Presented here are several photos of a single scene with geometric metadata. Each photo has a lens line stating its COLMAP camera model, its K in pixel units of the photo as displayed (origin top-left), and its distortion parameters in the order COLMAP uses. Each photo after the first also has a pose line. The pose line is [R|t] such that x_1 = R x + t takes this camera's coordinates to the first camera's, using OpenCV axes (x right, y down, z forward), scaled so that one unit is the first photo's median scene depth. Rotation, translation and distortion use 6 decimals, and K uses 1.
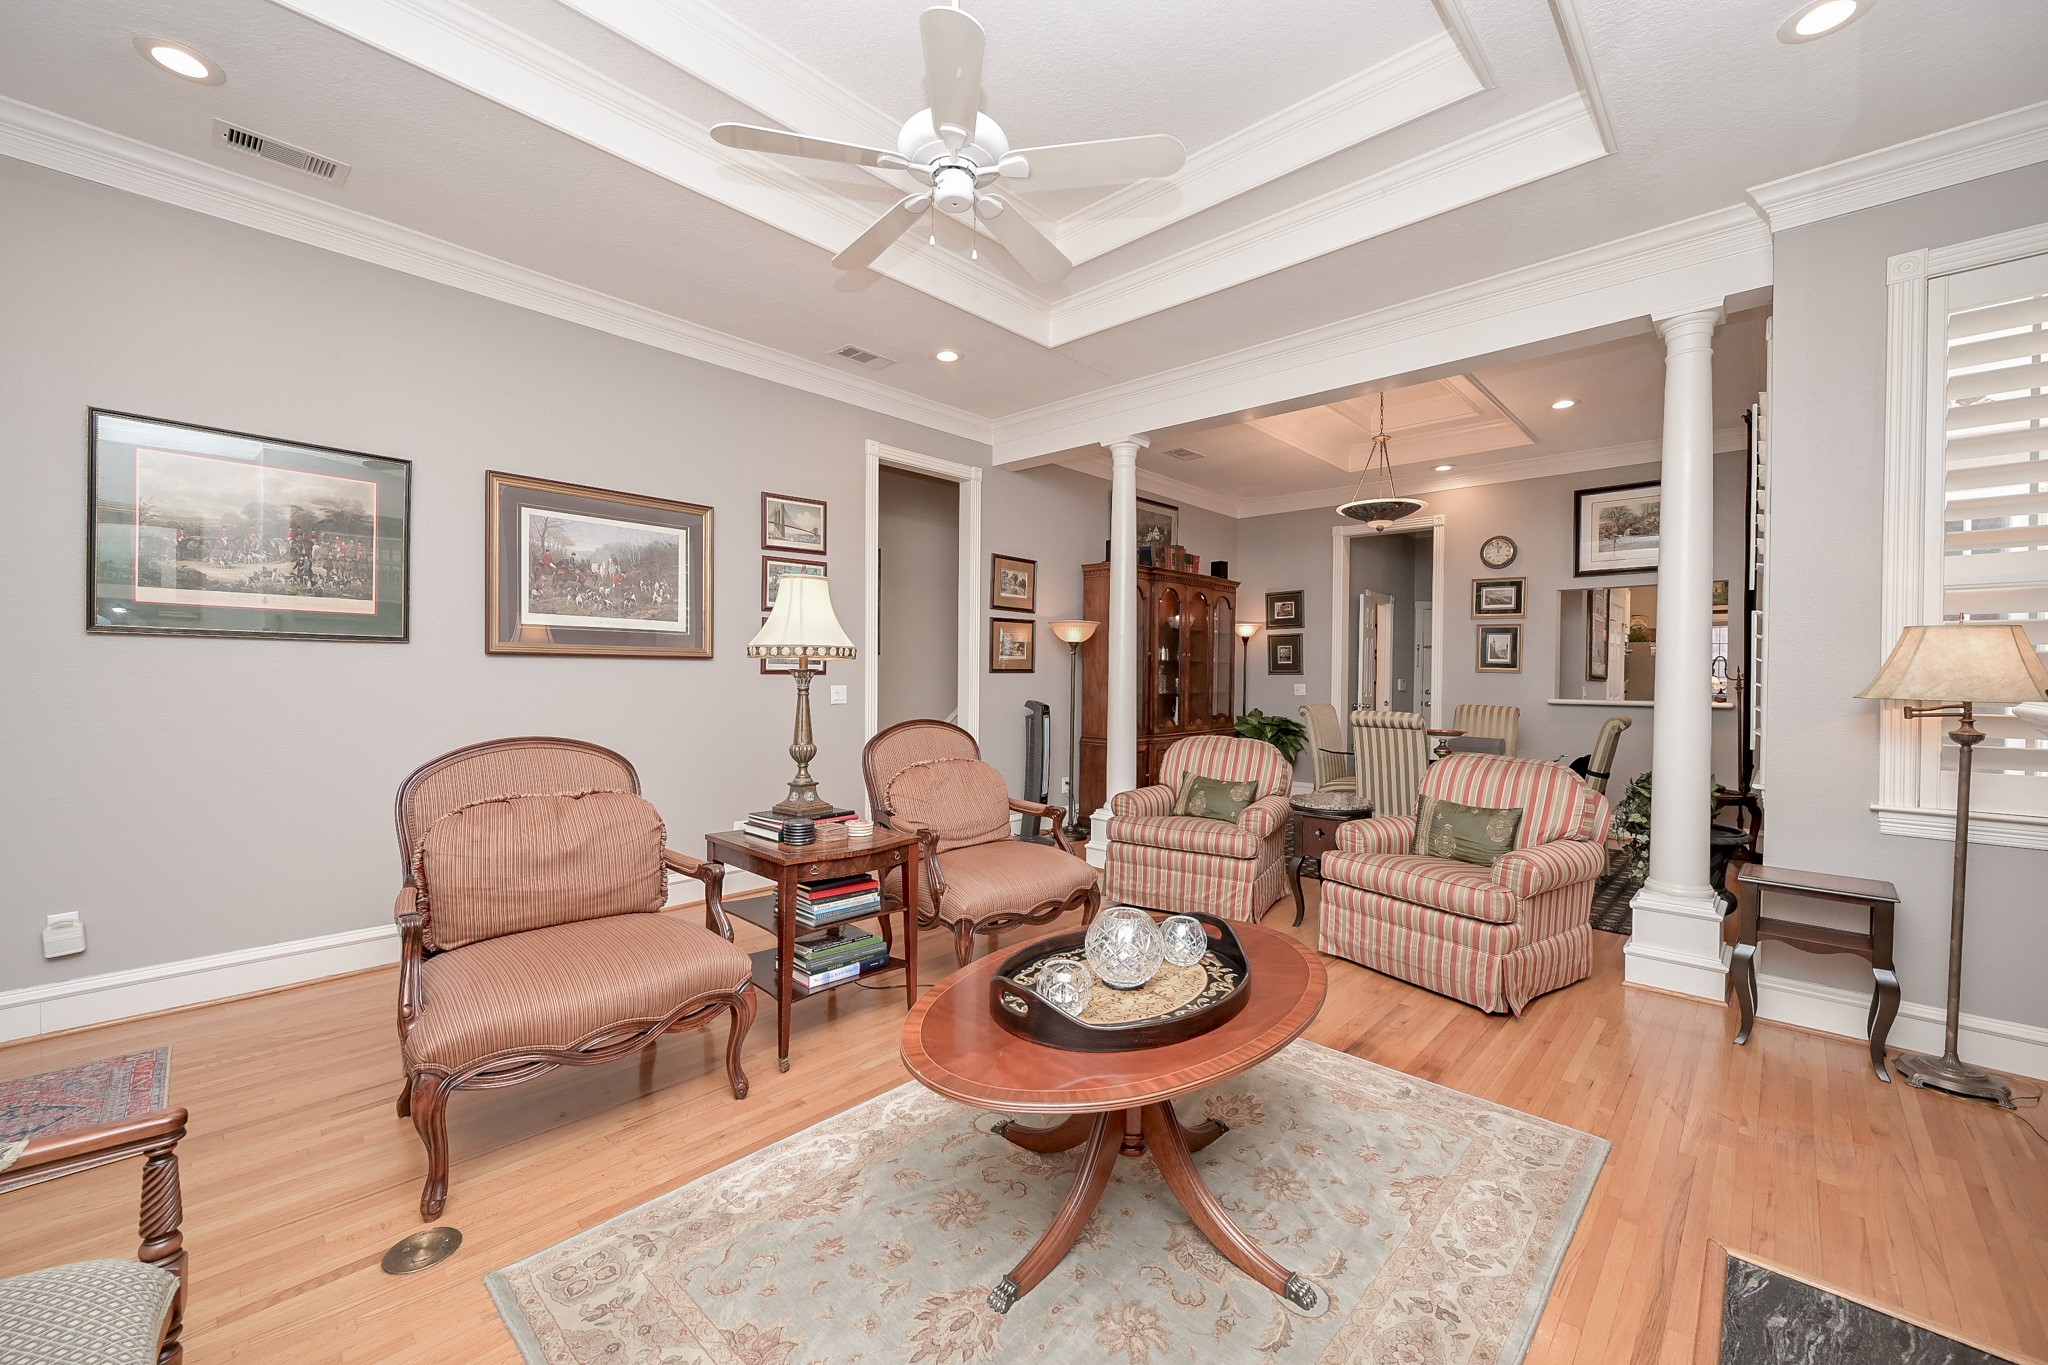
lens RADIAL K [[803.4, 0, 1025.6], [0, 803.4, 681.0], [0, 0, 1]] dist [-0.002311, 0.000775]
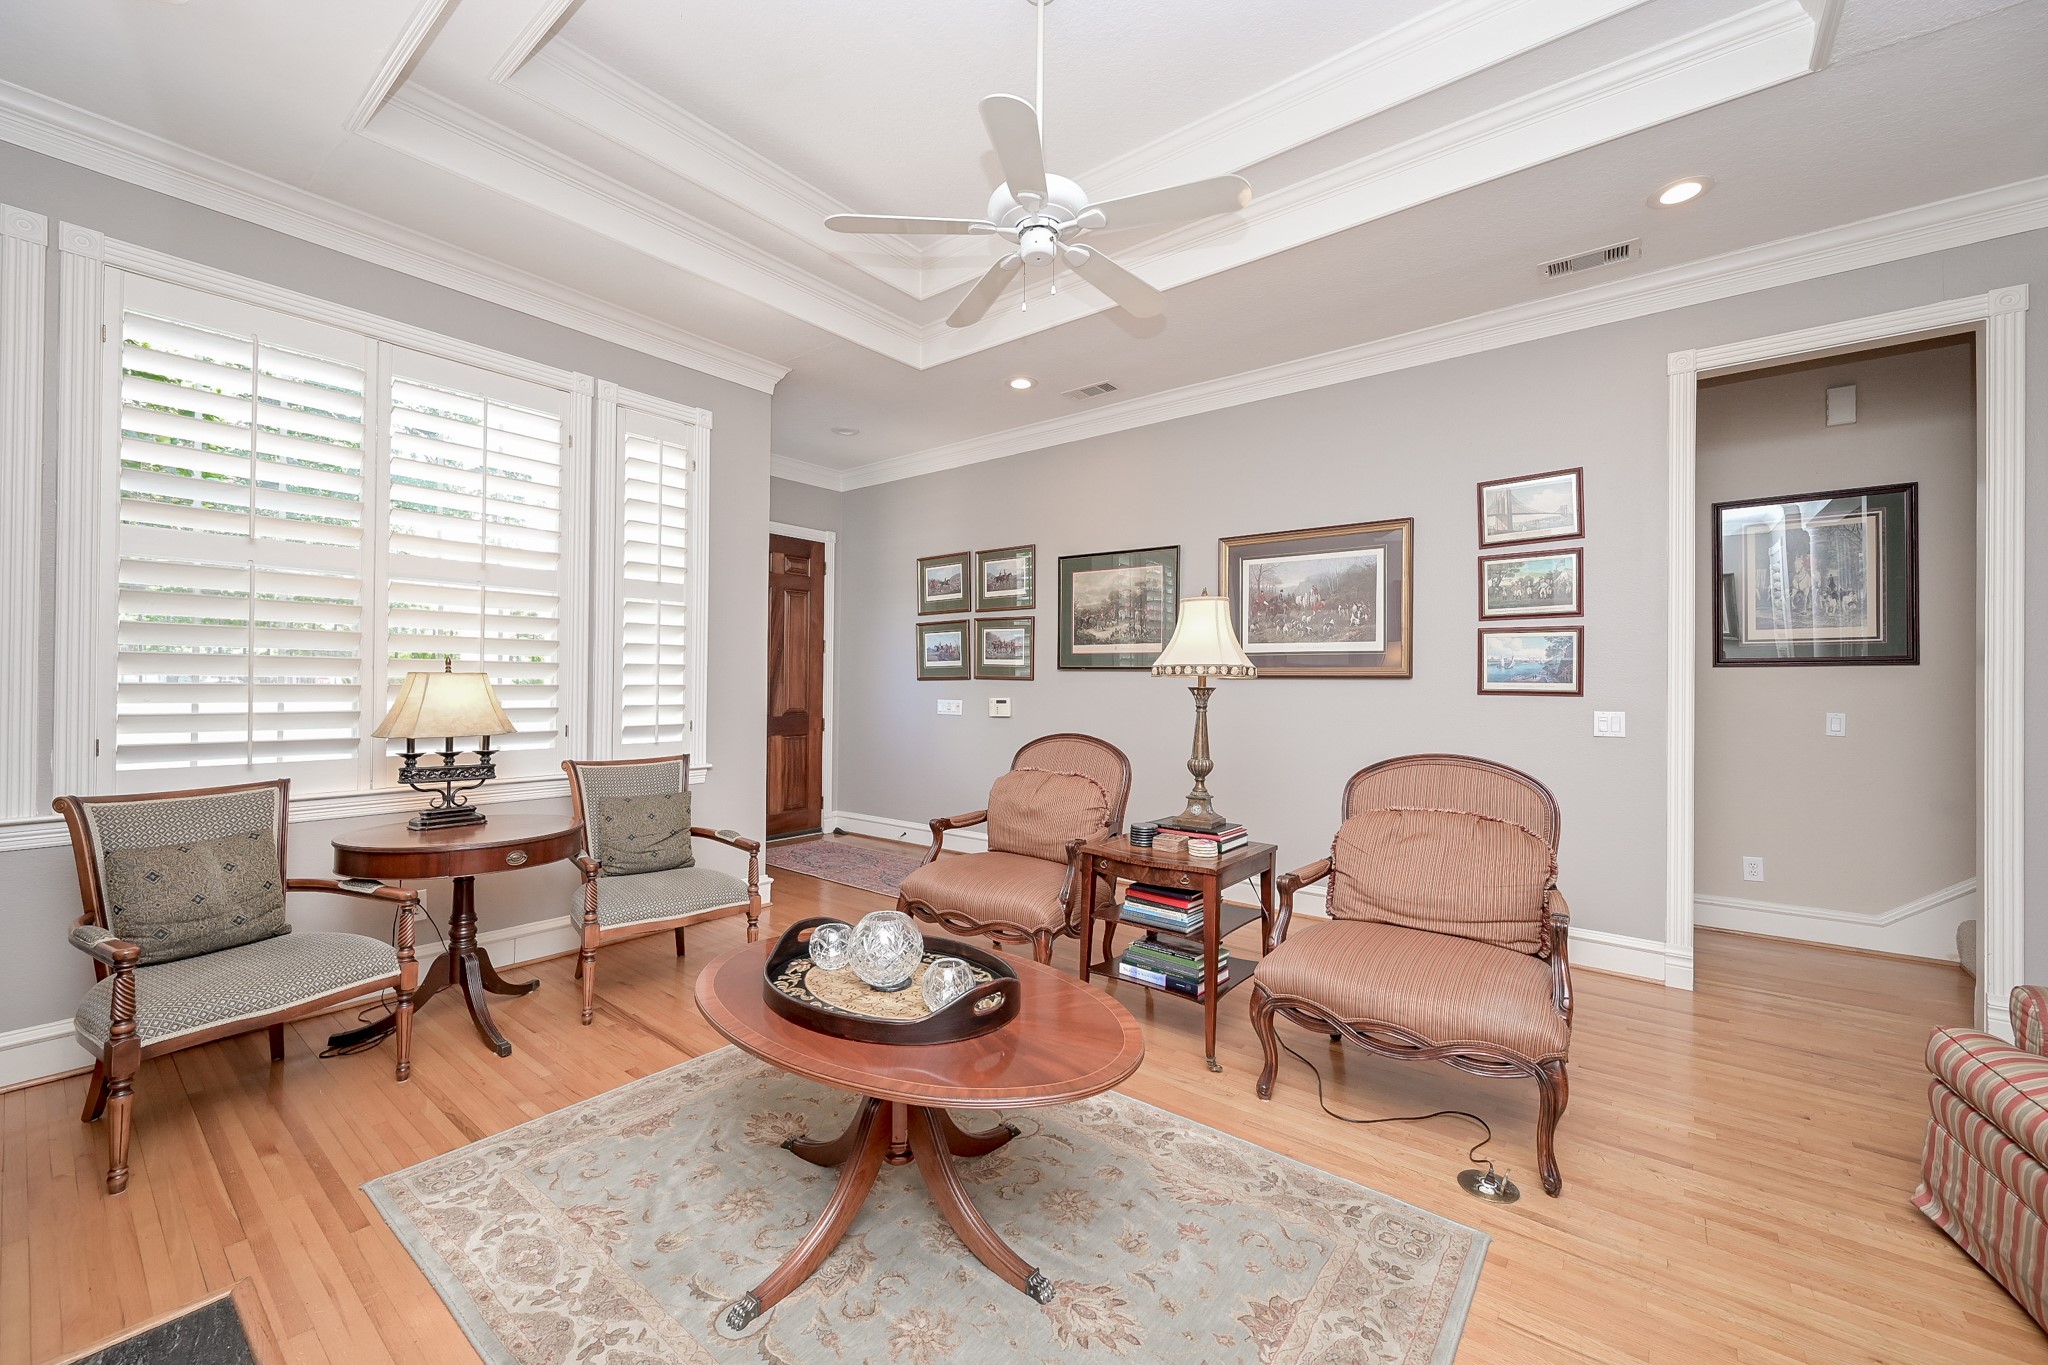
lens RADIAL K [[803.4, 0, 1016.4], [0, 803.4, 681.3], [0, 0, 1]] dist [-0.002311, 0.000775]
pose [[0.090238, -0.012305, -0.995844, 0.733543], [-0.017551, 0.999749, -0.013944, -0.003598], [0.995766, 0.018736, 0.089999, 0.660953]]
